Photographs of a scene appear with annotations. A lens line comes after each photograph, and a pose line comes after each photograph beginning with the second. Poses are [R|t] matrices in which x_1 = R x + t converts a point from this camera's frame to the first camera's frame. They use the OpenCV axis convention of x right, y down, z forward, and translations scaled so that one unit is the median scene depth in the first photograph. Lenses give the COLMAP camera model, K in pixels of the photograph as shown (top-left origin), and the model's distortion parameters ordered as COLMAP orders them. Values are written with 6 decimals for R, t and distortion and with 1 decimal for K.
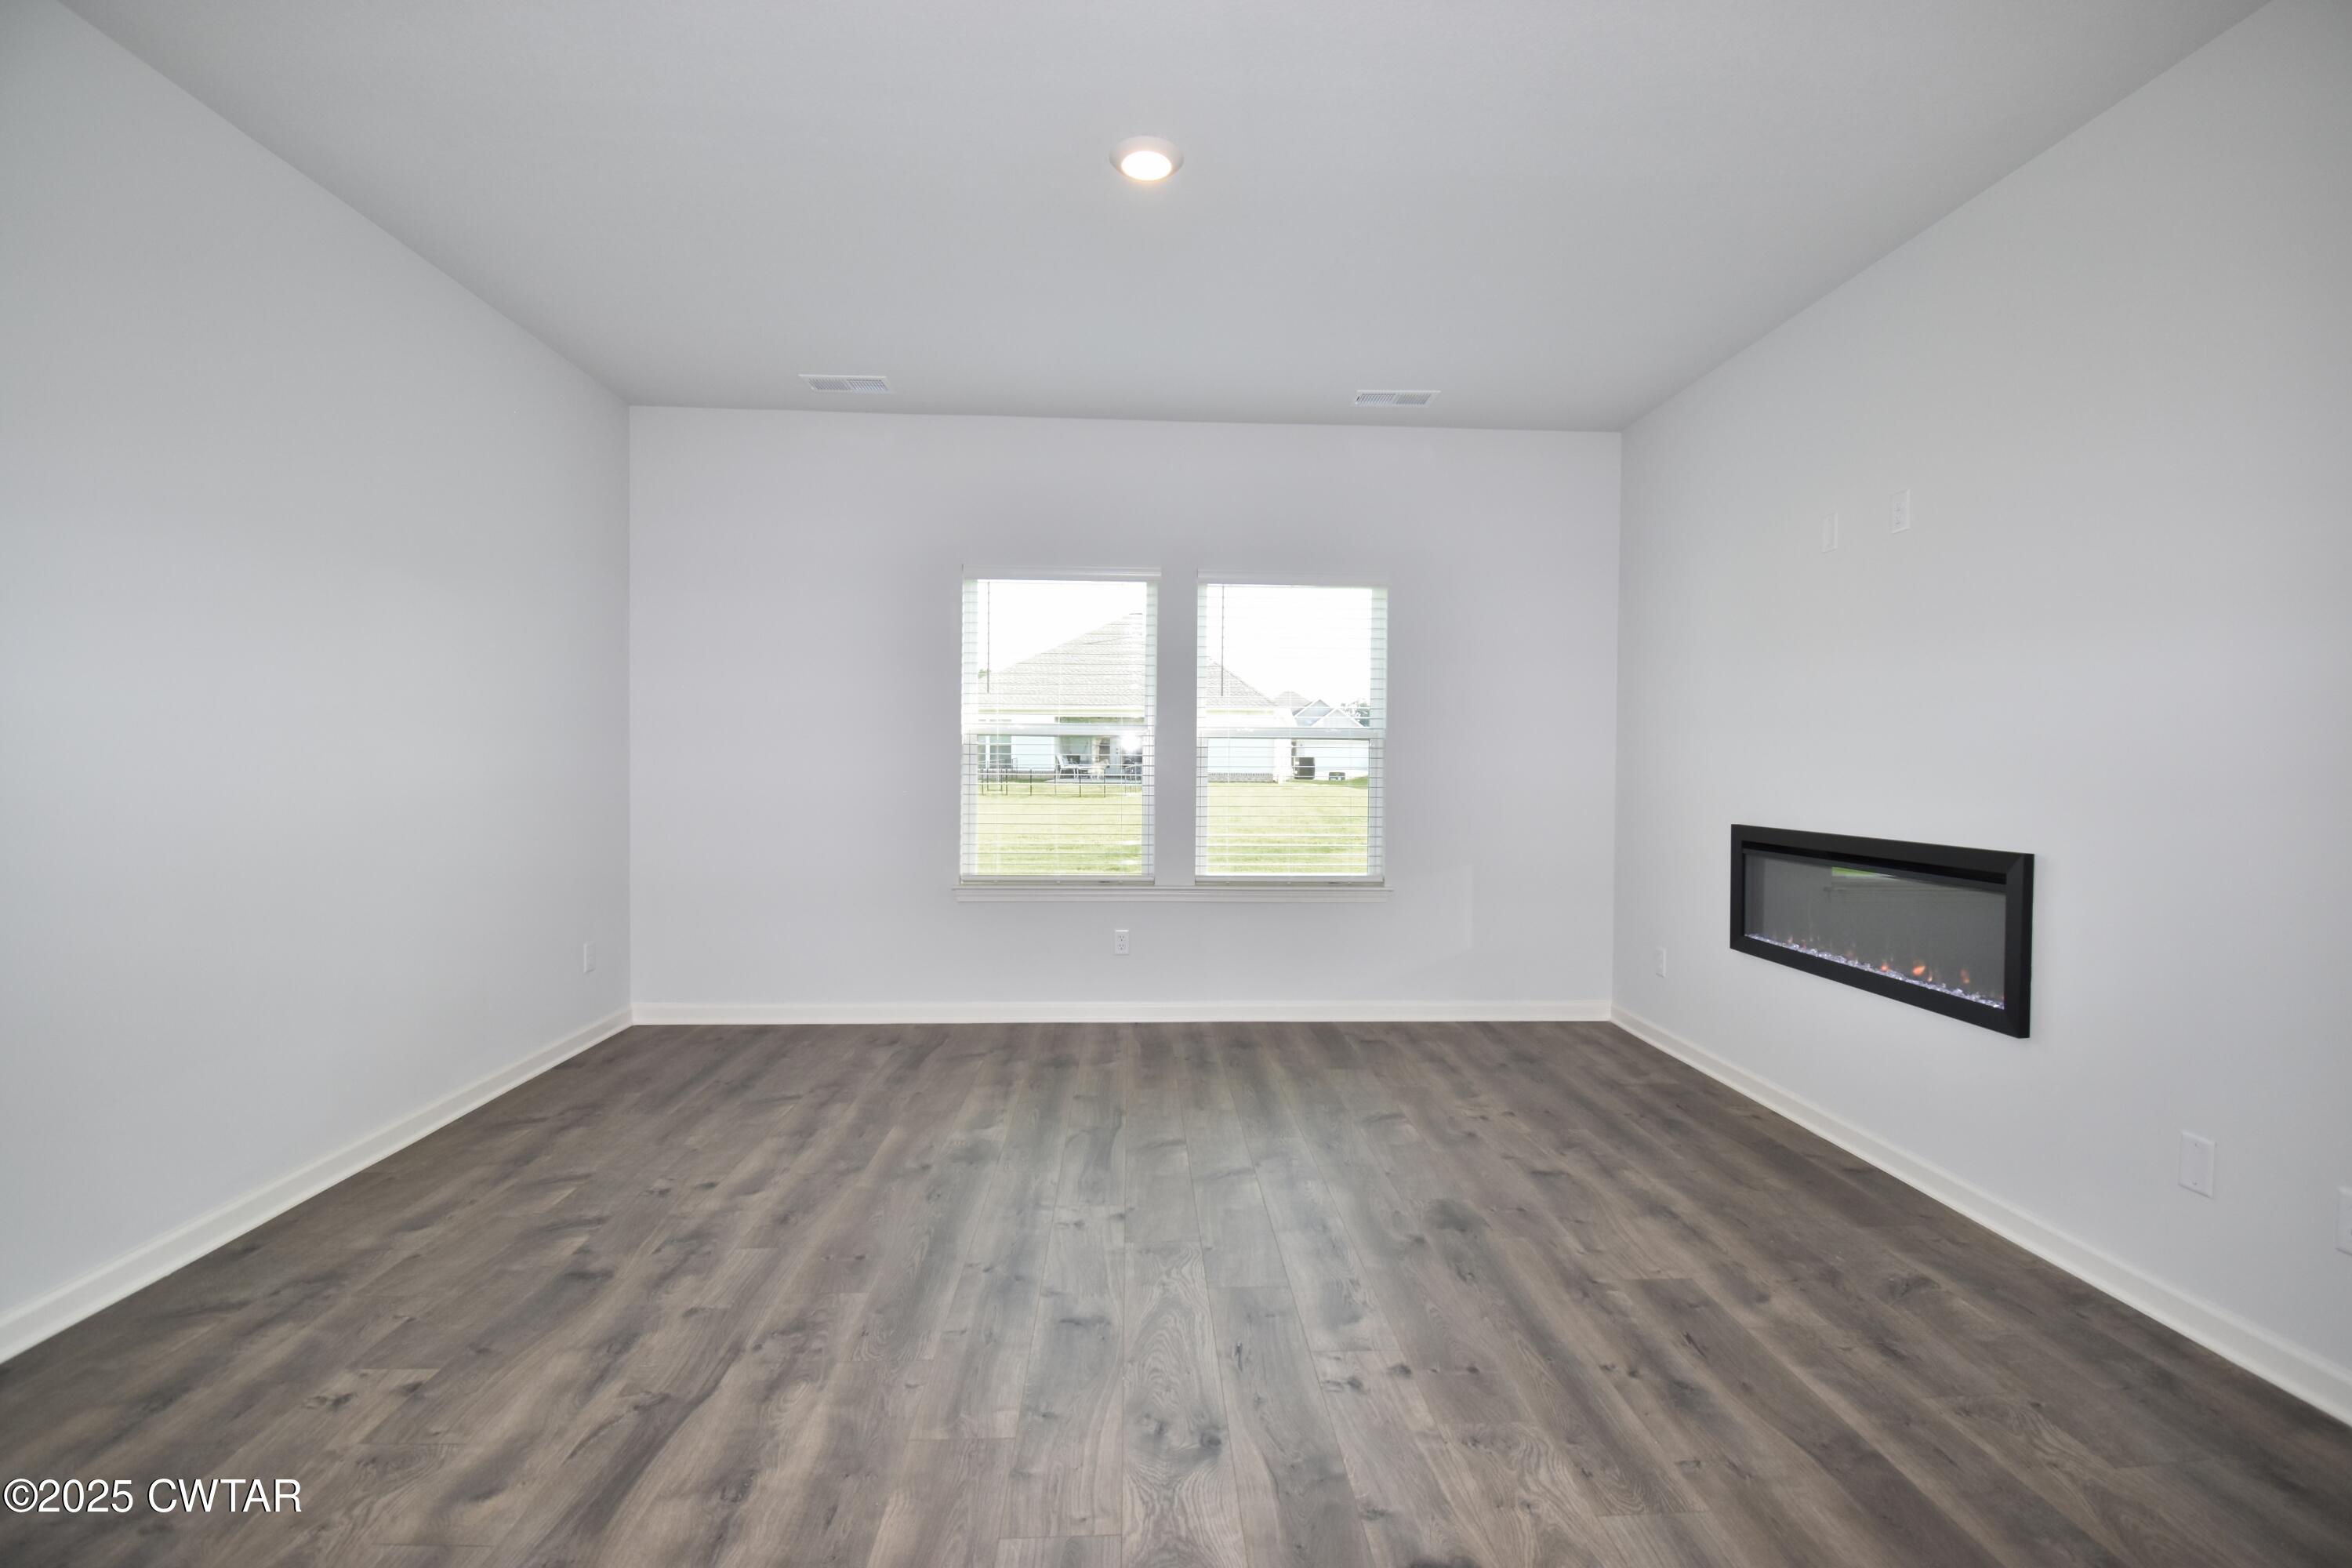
lens RADIAL K [[1036.1, 0, 1186.2], [0, 1036.1, 773.6], [0, 0, 1]] dist [0.016881, -0.024229]
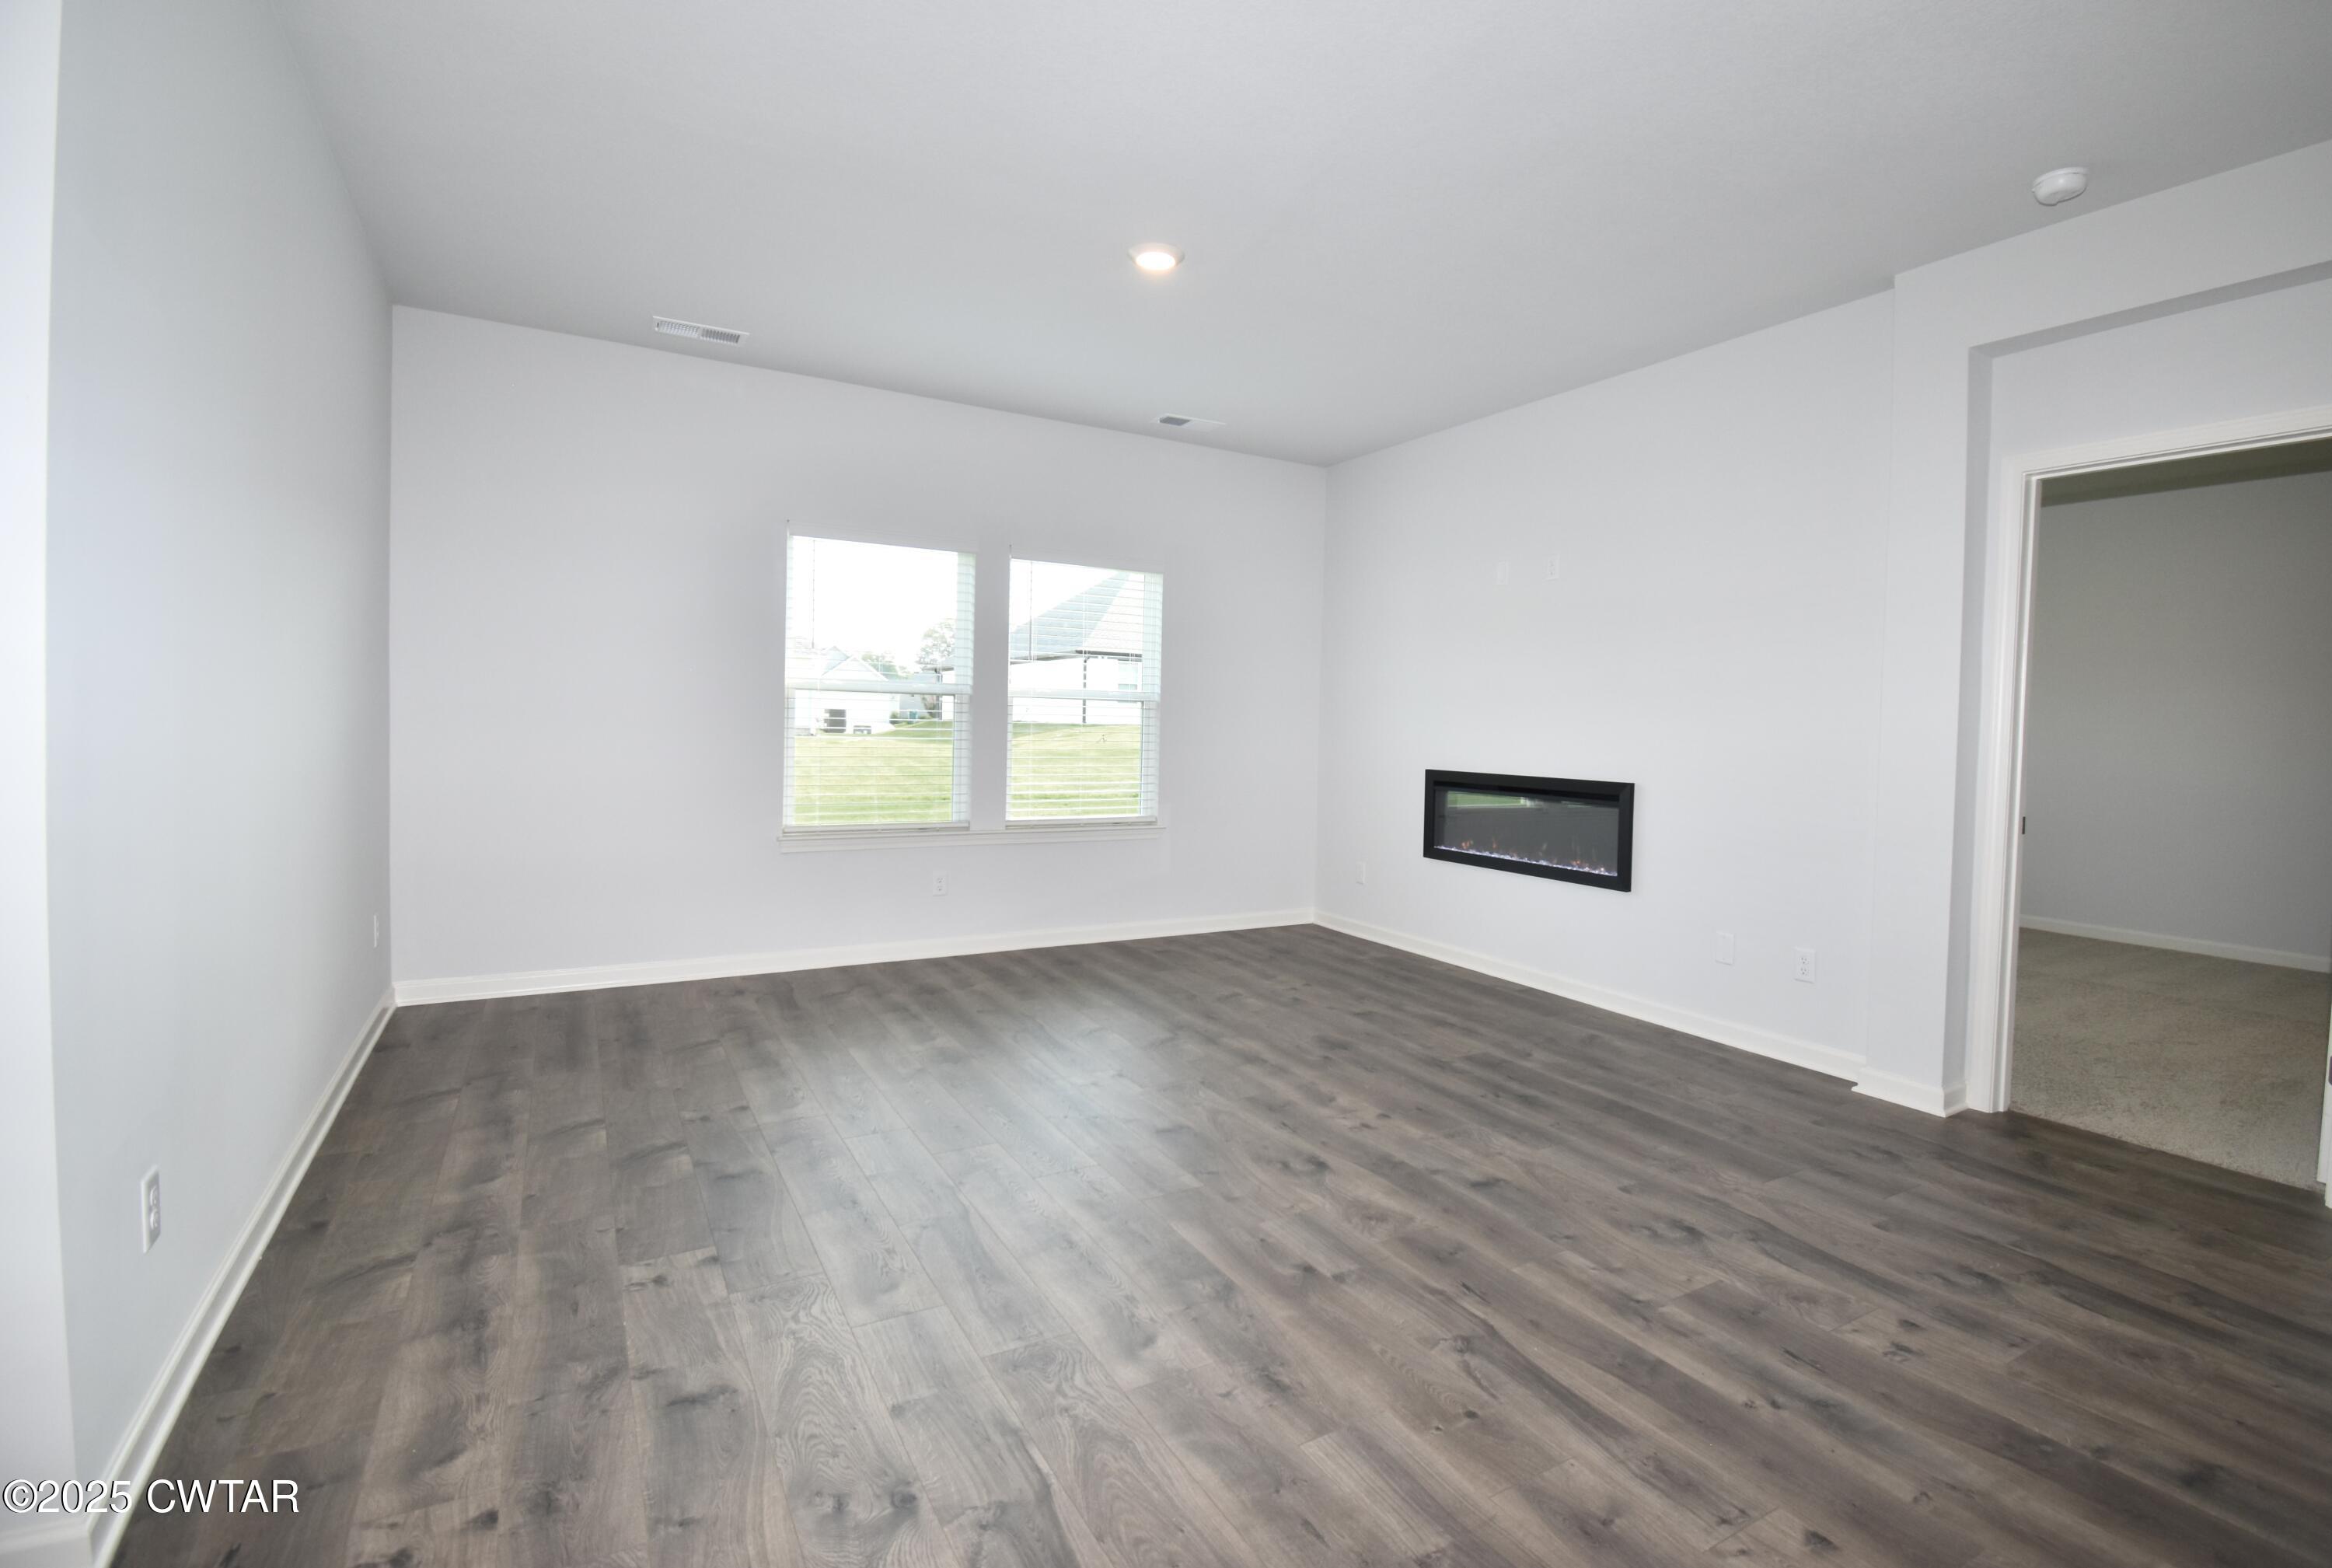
lens RADIAL K [[1101.3, 0, 1178.4], [0, 1101.3, 801.2], [0, 0, 1]] dist [-0.002797, -0.000627]
pose [[0.888628, -0.022317, 0.458085, -0.475832], [-0.008166, 0.997887, 0.064457, -0.000672], [-0.458556, -0.061019, 0.886568, -0.172213]]
